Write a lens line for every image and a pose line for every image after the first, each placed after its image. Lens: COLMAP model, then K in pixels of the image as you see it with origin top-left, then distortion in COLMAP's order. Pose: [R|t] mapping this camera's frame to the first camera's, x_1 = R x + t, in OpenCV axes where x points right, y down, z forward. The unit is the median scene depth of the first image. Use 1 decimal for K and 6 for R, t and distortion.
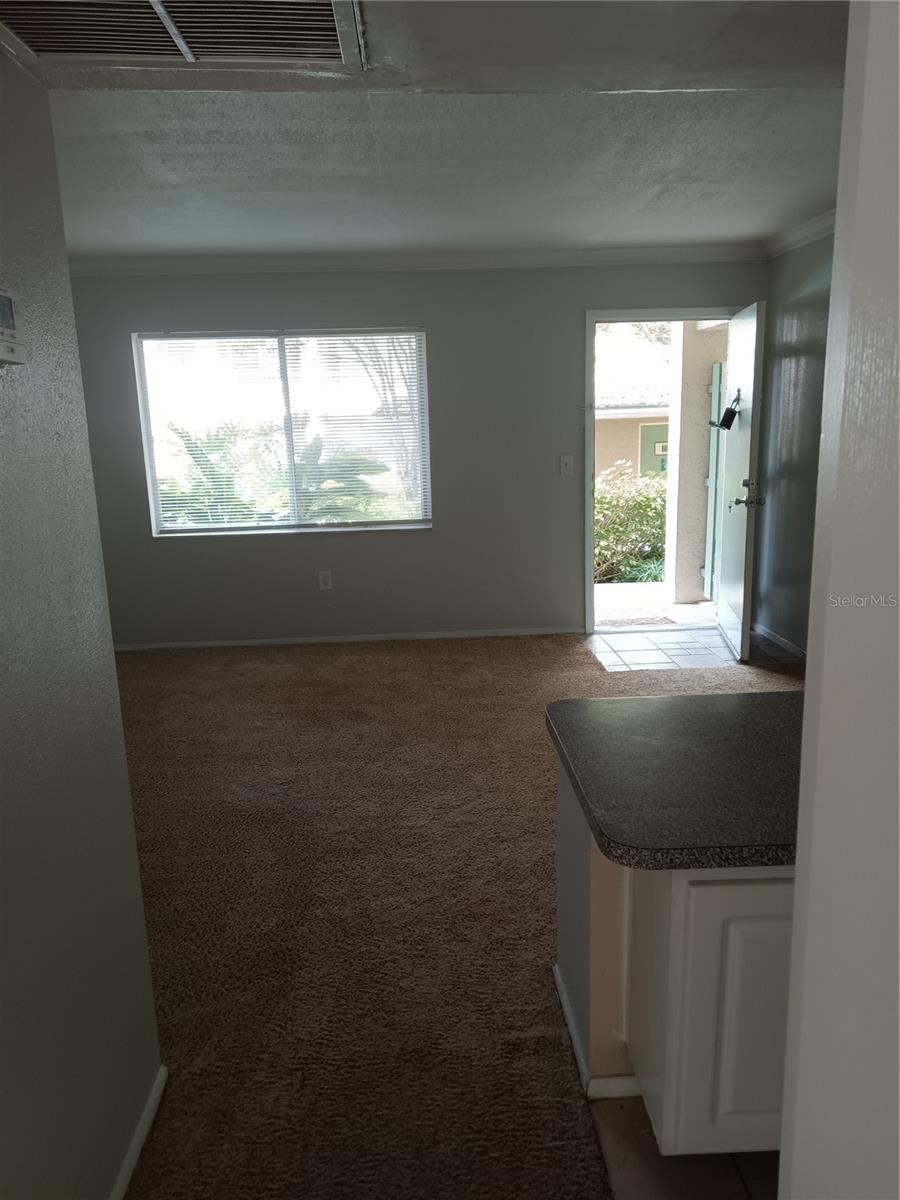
lens RADIAL K [[905.8, 0, 443.2], [0, 905.8, 610.7], [0, 0, 1]] dist [0.051525, -0.013267]
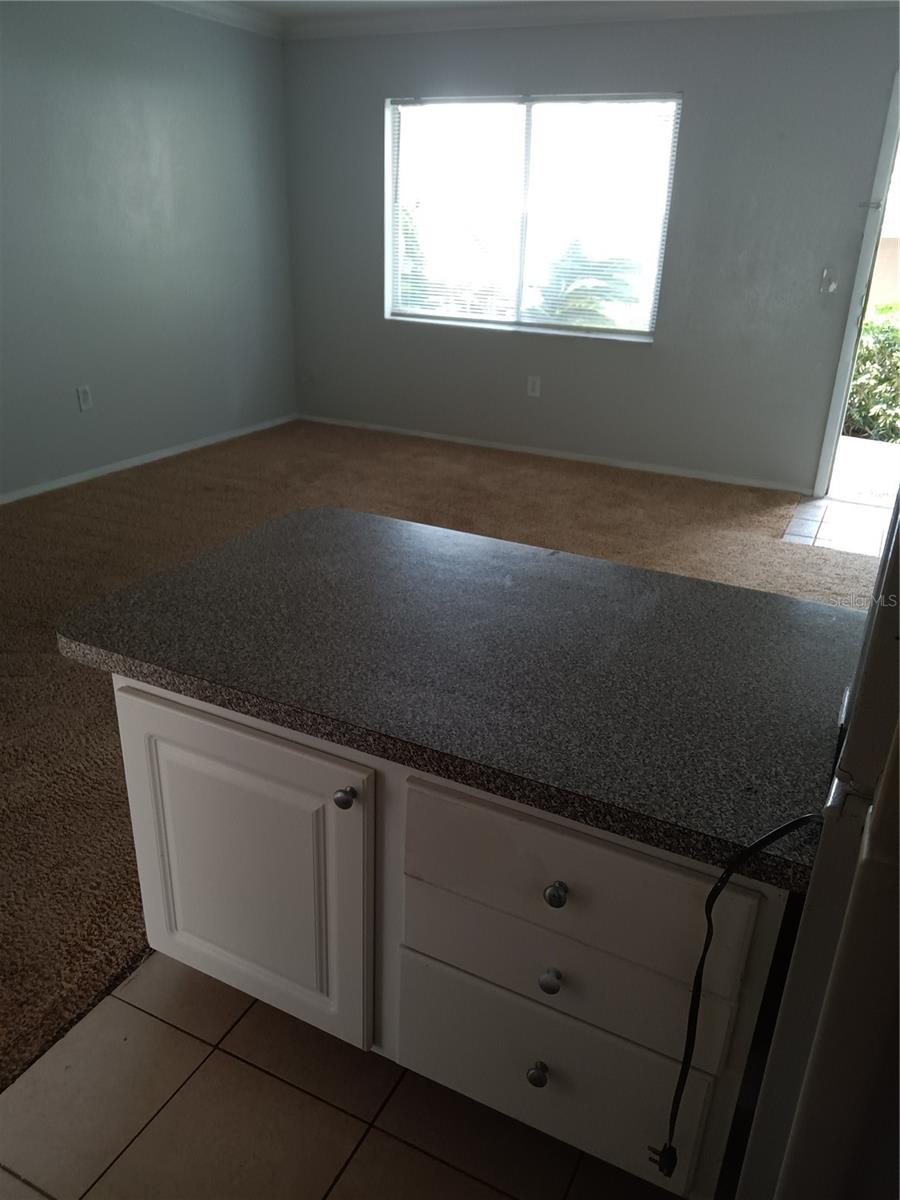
lens RADIAL K [[905.8, 0, 443.6], [0, 905.8, 603.7], [0, 0, 1]] dist [0.051525, -0.013267]
pose [[0.860231, 0.248643, -0.445173, 0.280457], [-0.162616, 0.961240, 0.222652, -0.012154], [0.483279, -0.119140, 0.867321, 0.109723]]
